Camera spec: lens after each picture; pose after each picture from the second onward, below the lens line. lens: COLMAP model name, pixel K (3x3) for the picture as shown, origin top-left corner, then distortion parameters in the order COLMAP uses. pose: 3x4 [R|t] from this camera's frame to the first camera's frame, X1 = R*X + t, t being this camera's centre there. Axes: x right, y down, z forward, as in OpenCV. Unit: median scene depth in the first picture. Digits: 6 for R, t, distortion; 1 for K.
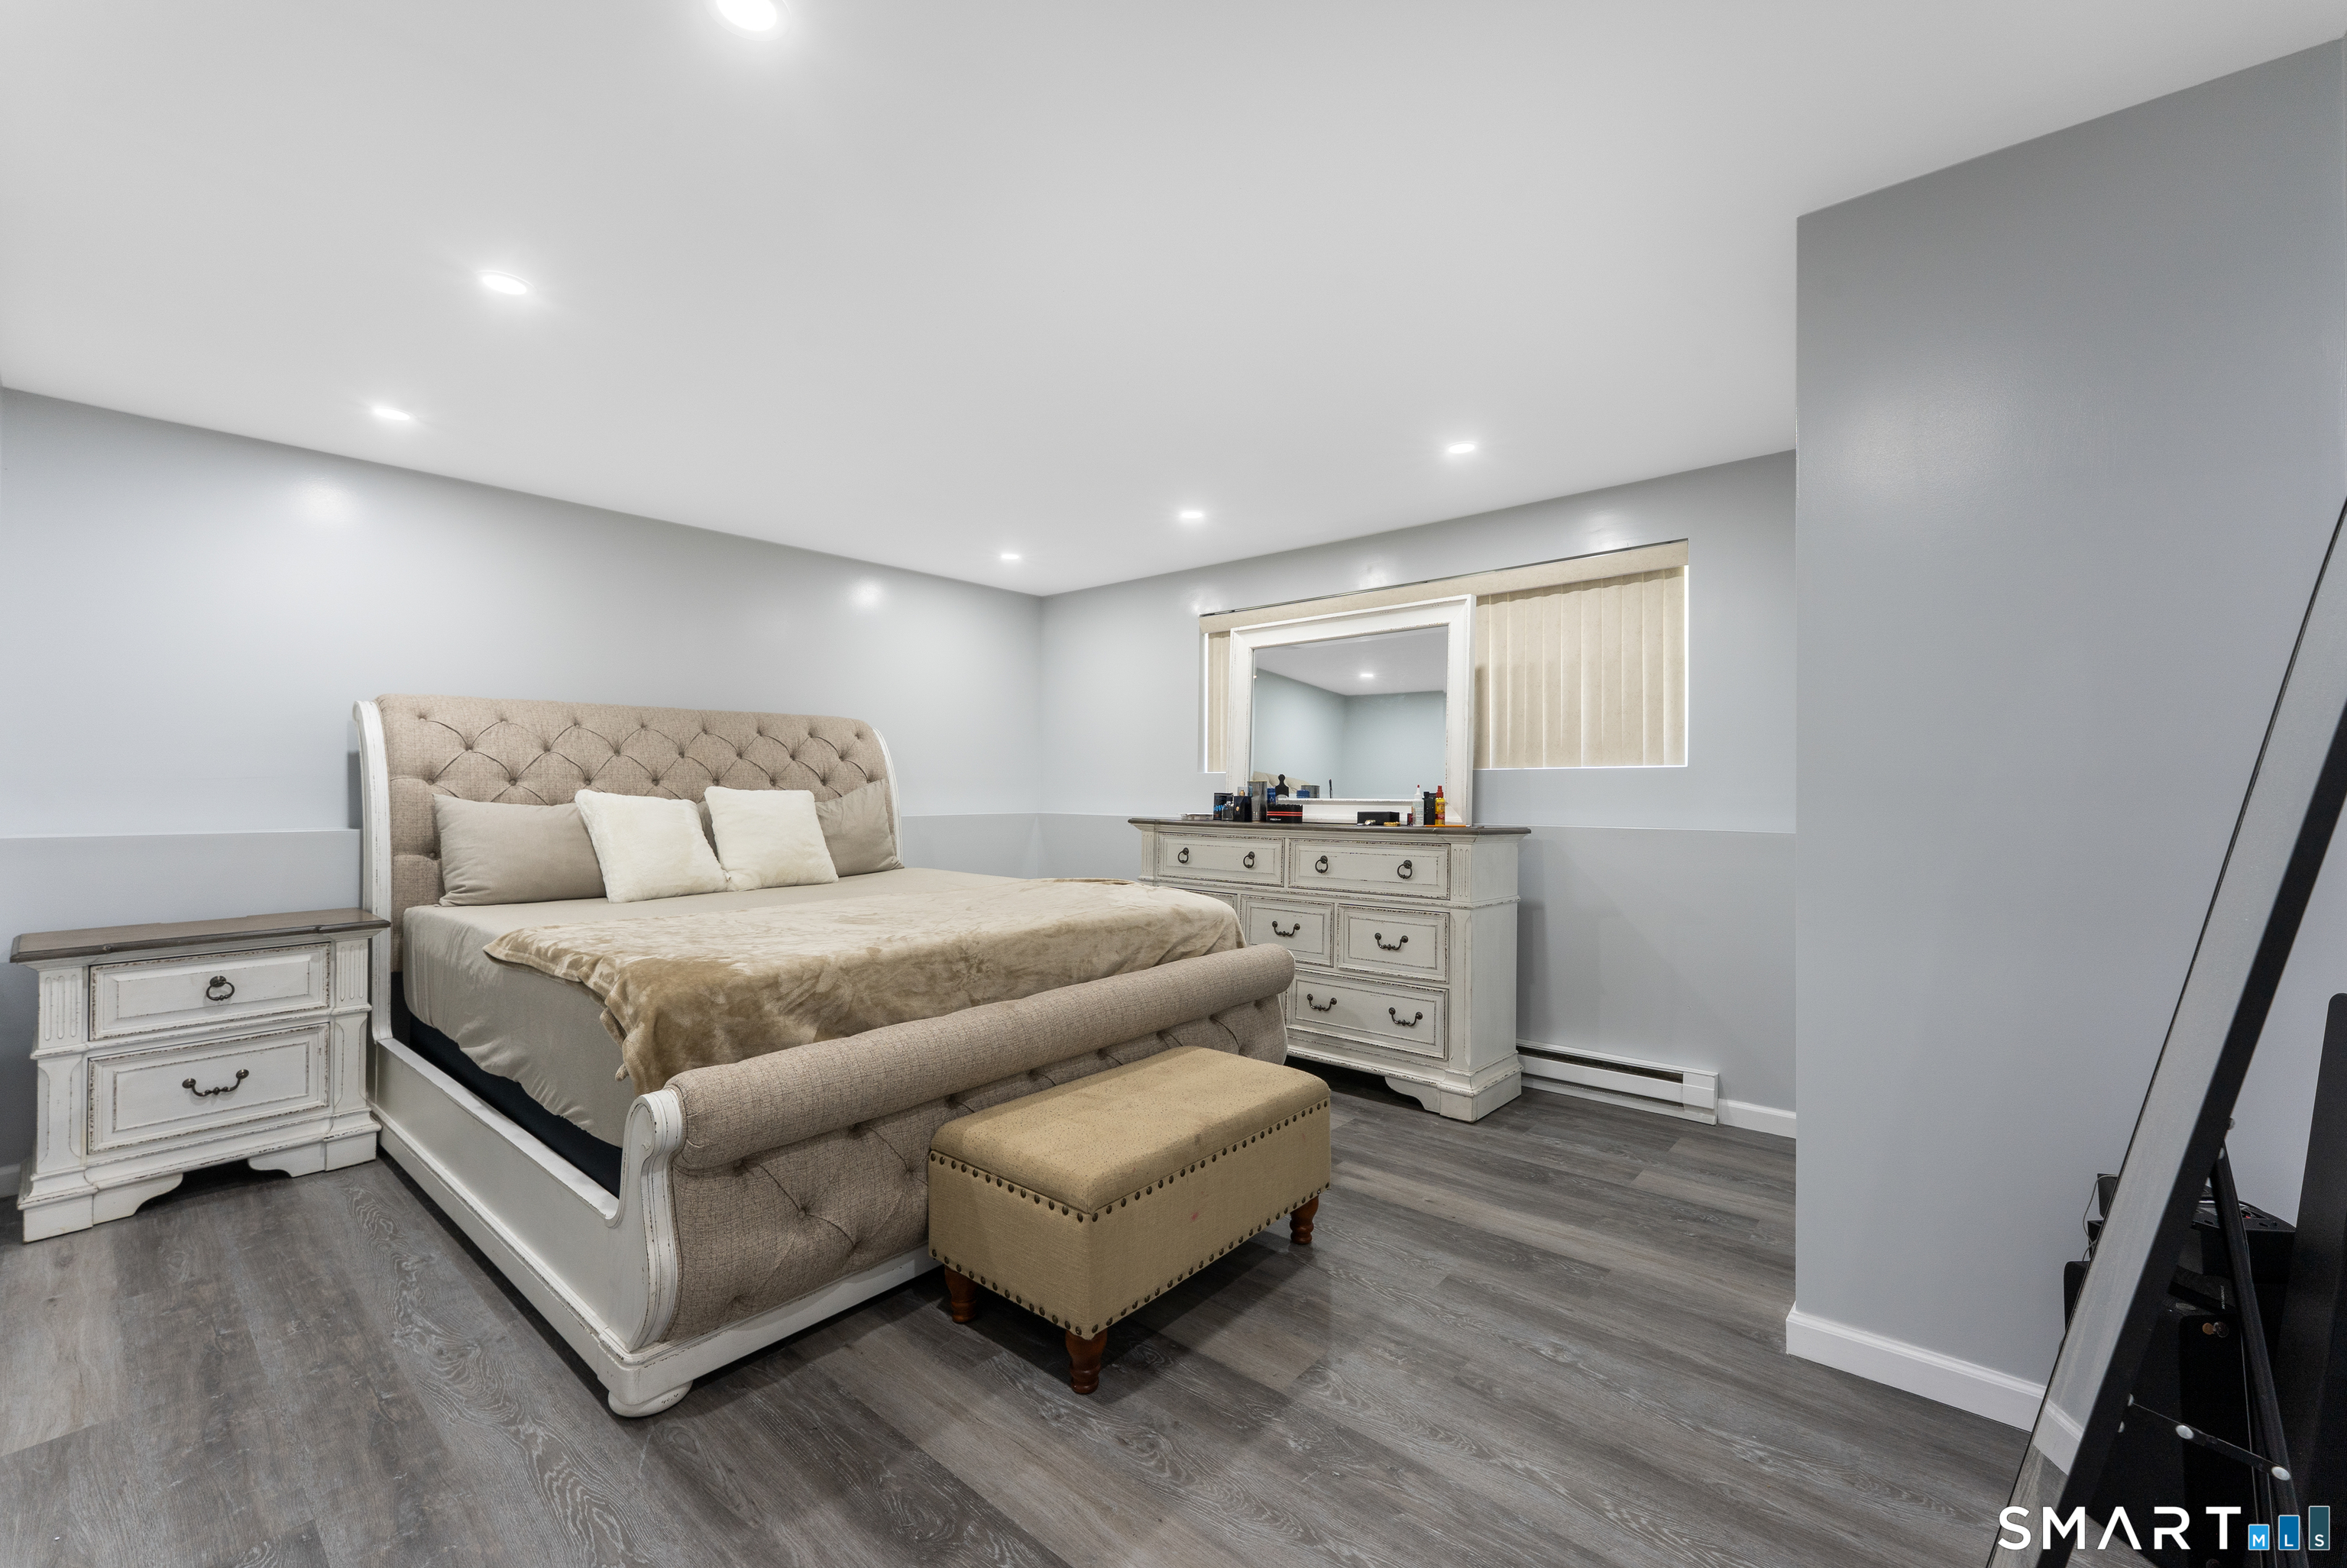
lens RADIAL K [[944.9, 0, 1169.8], [0, 944.9, 788.5], [0, 0, 1]] dist [-0.003072, -0.000553]
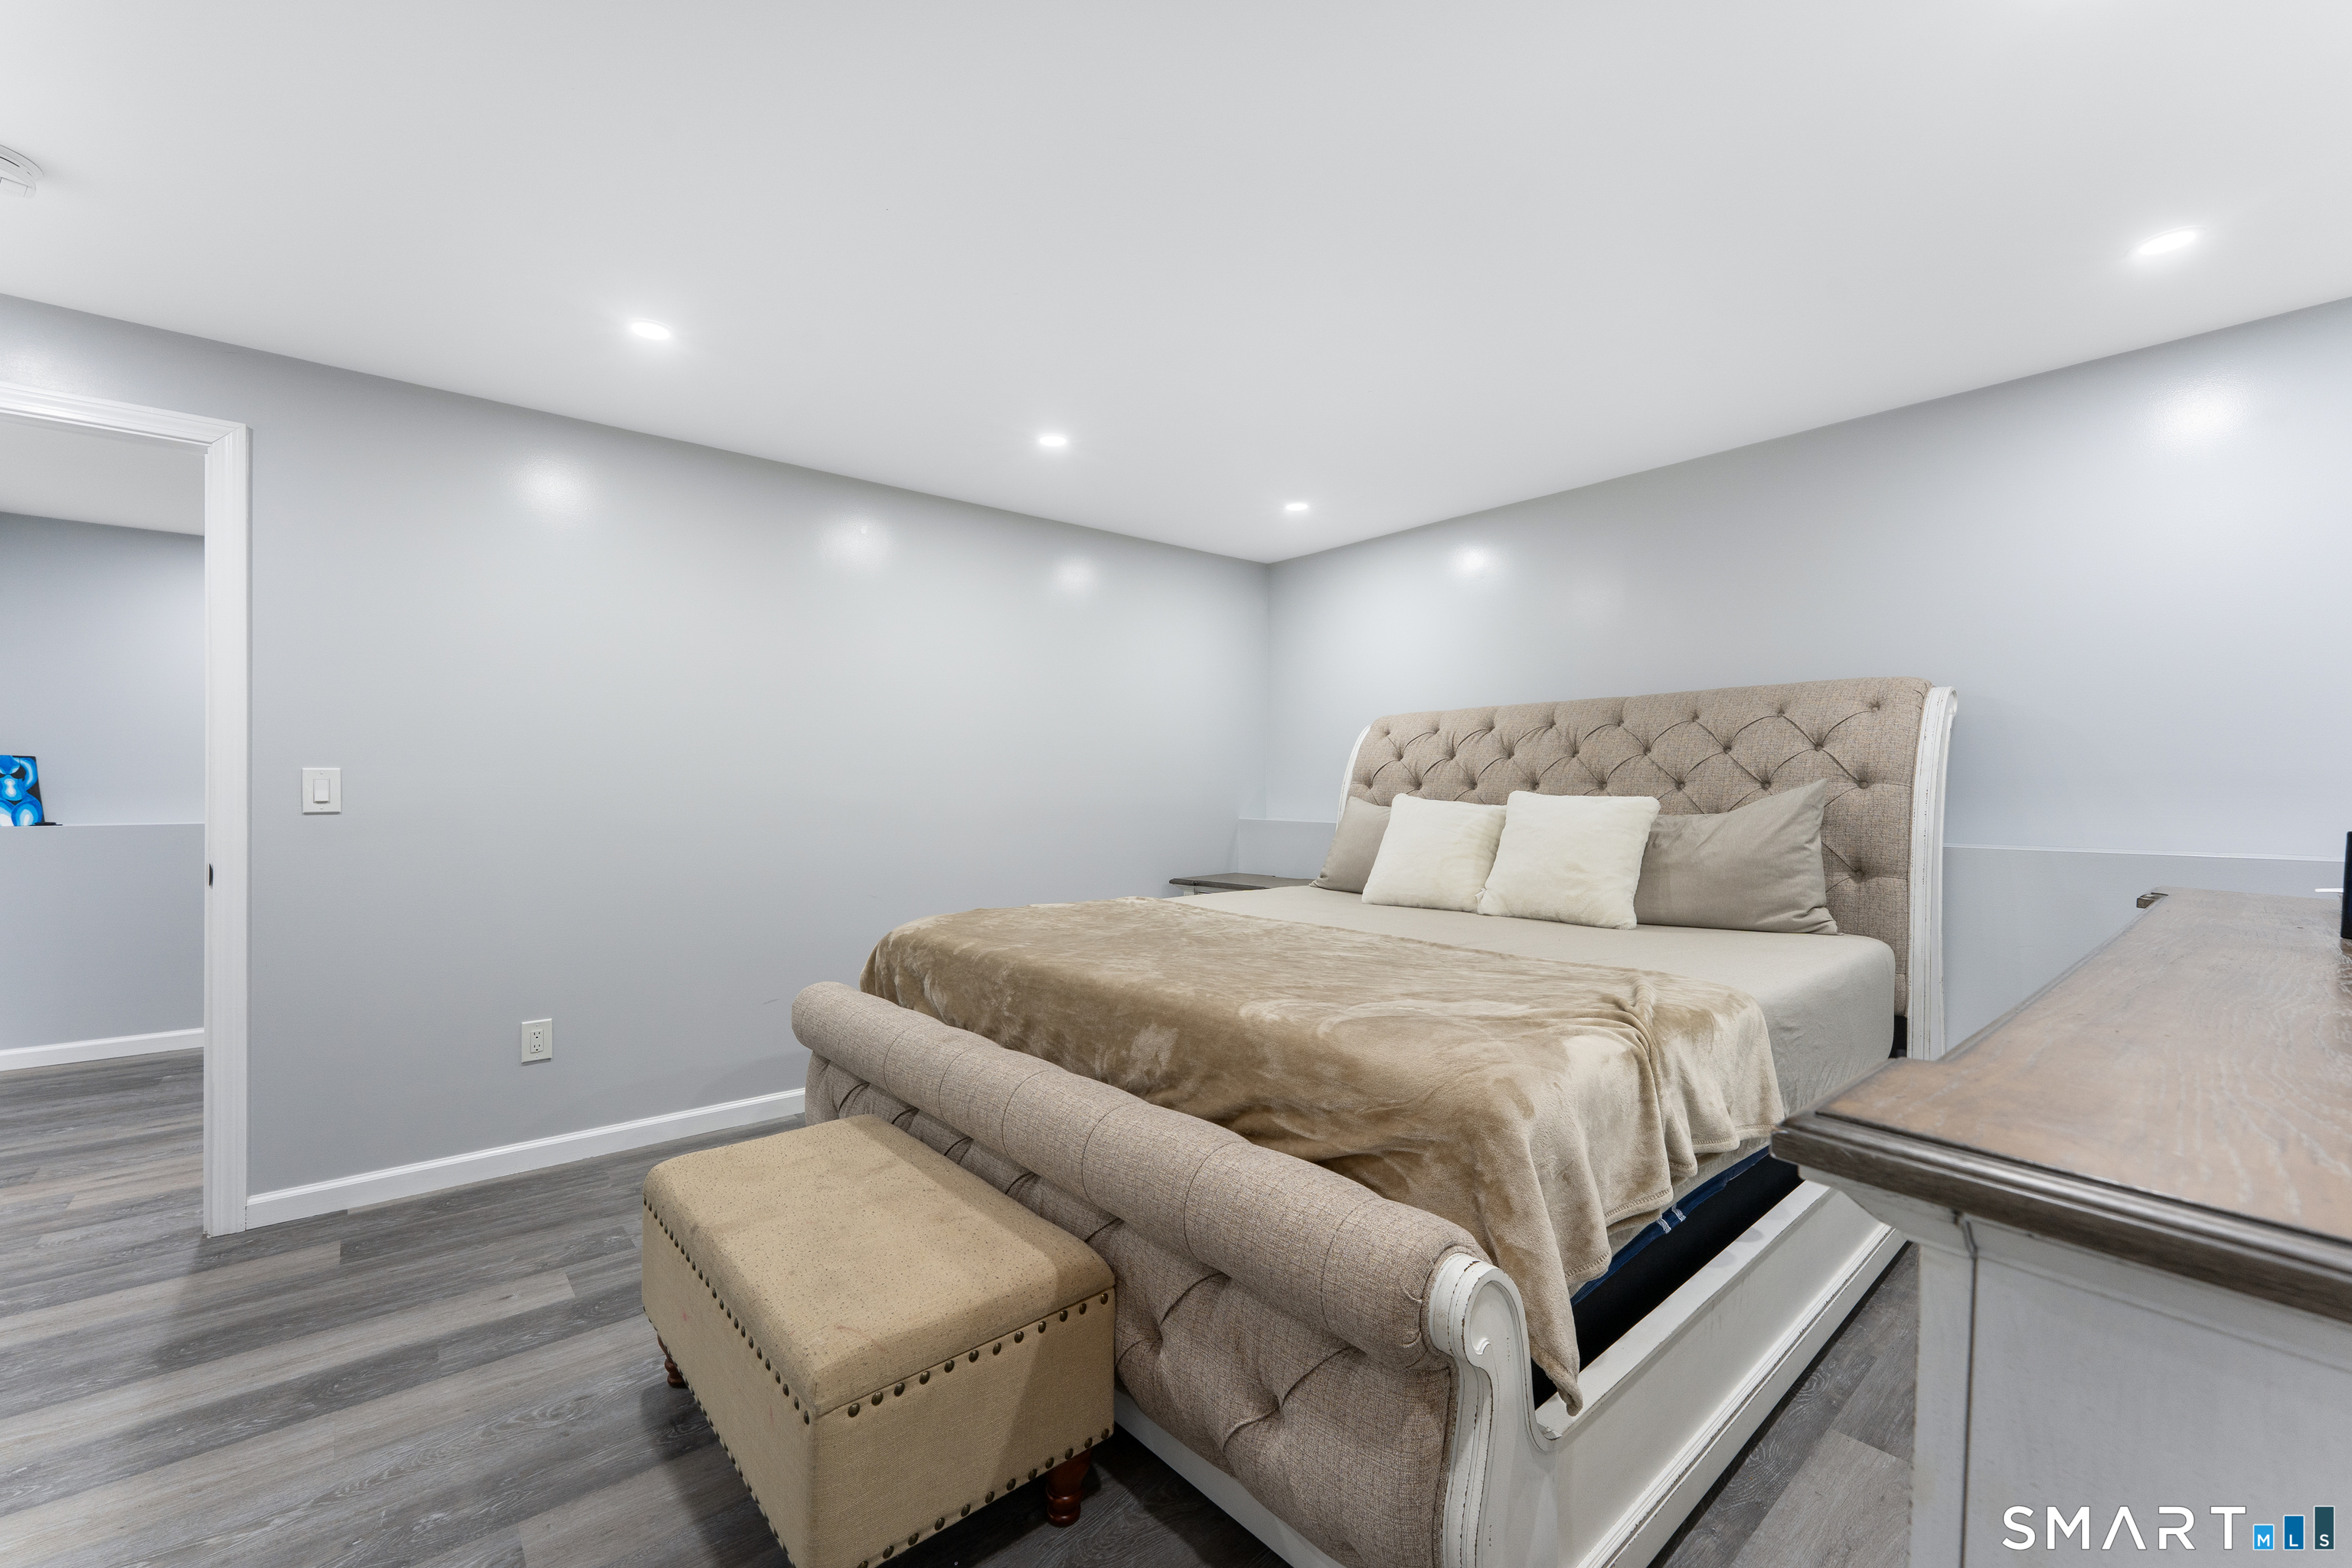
lens RADIAL K [[947.0, 0, 1169.8], [0, 947.0, 793.4], [0, 0, 1]] dist [-0.003072, -0.000553]
pose [[-0.156909, 0.001086, -0.987613, 0.427220], [-0.004879, 0.999986, 0.001874, -0.000326], [0.987601, 0.005112, -0.156901, 0.859747]]
